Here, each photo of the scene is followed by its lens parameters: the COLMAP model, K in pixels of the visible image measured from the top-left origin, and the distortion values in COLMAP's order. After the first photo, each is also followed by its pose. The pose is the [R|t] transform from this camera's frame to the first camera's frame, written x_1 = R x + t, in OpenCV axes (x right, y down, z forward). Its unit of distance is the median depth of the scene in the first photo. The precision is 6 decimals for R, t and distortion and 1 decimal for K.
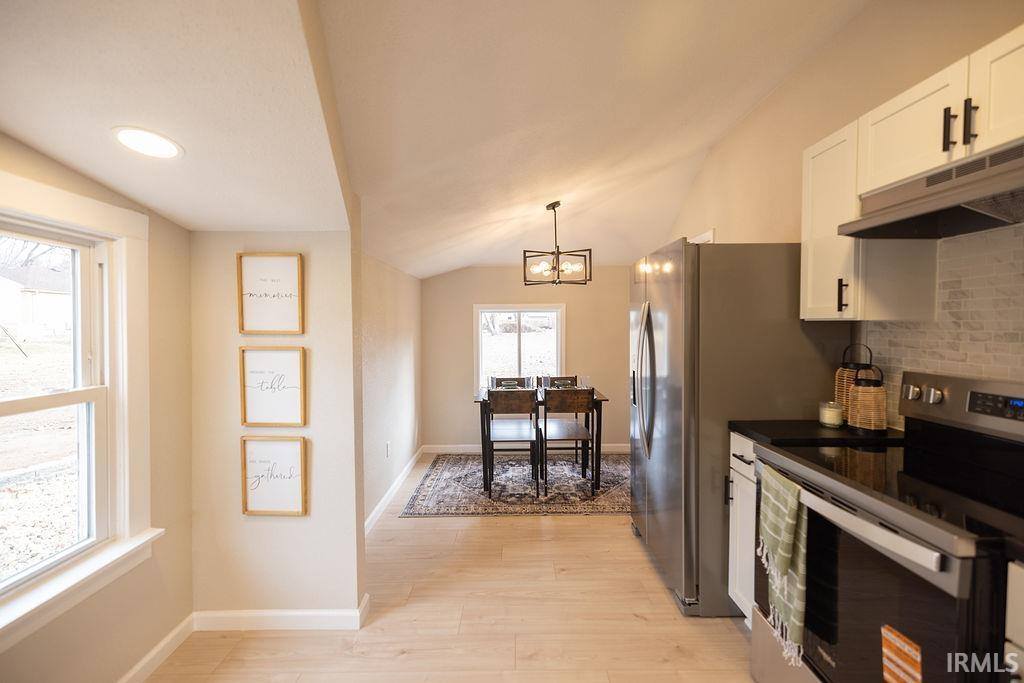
lens RADIAL K [[435.8, 0, 513.7], [0, 435.8, 338.9], [0, 0, 1]] dist [0.001771, 0.000263]
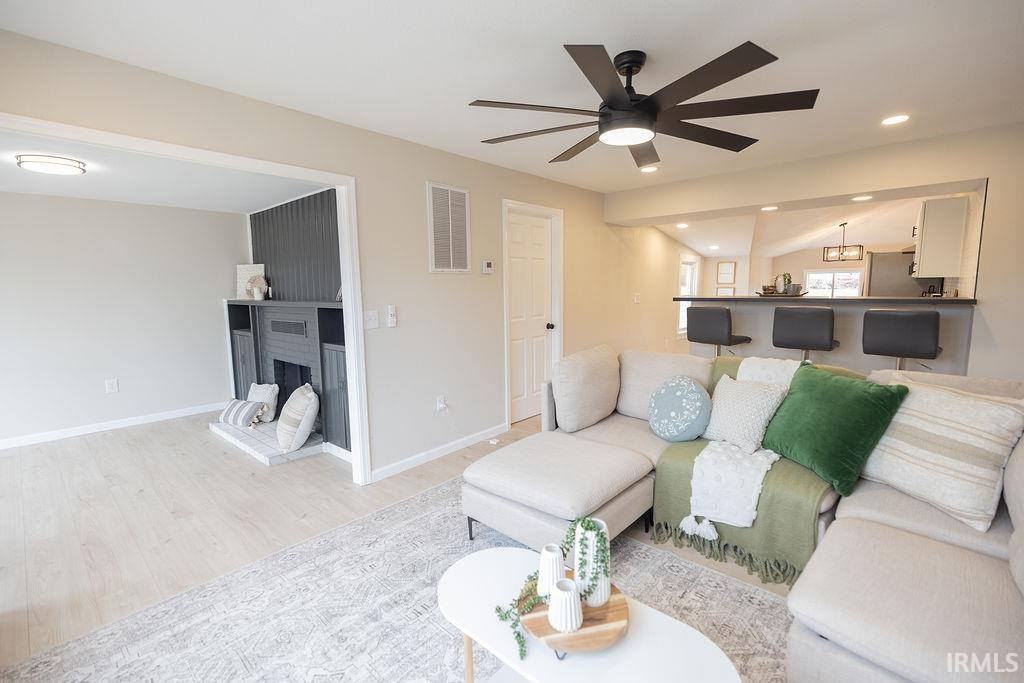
lens RADIAL K [[449.6, 0, 513.0], [0, 449.6, 338.1], [0, 0, 1]] dist [0.003737, 0.000583]
pose [[0.742701, 0.071632, -0.665781, 0.723198], [-0.010073, 0.995345, 0.095853, 0.105781], [0.669547, -0.064484, 0.739965, -3.208077]]
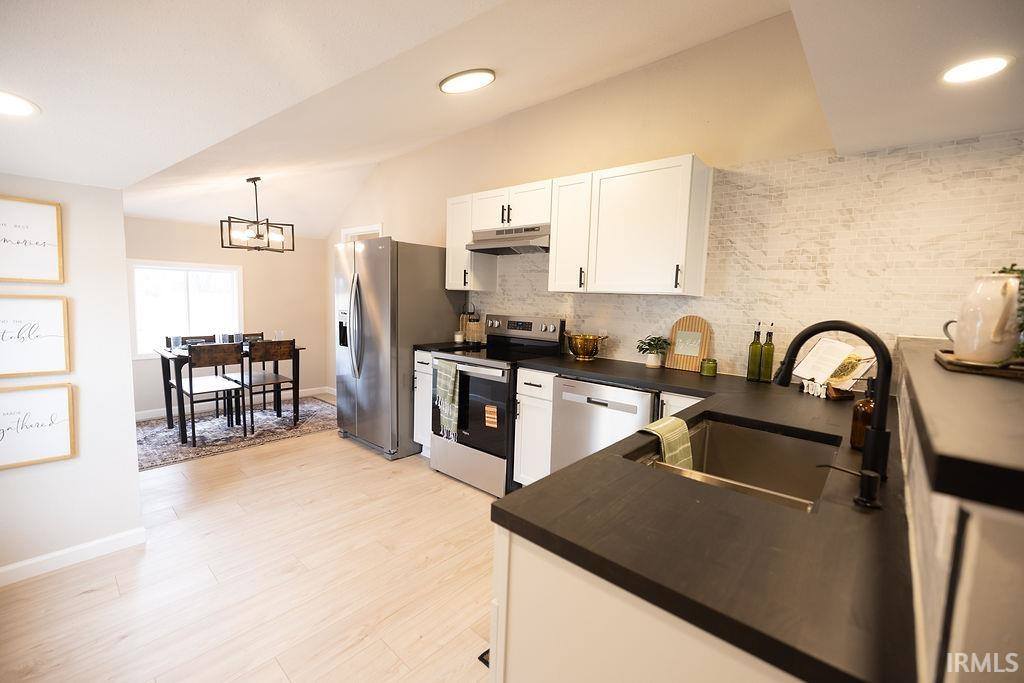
lens RADIAL K [[431.9, 0, 512.8], [0, 431.9, 337.8], [0, 0, 1]] dist [0.001160, 0.000666]
pose [[0.668538, -0.042736, 0.742449, -0.547492], [-0.010663, 0.997694, 0.067030, 0.038014], [-0.743601, -0.052729, 0.666541, -0.476411]]
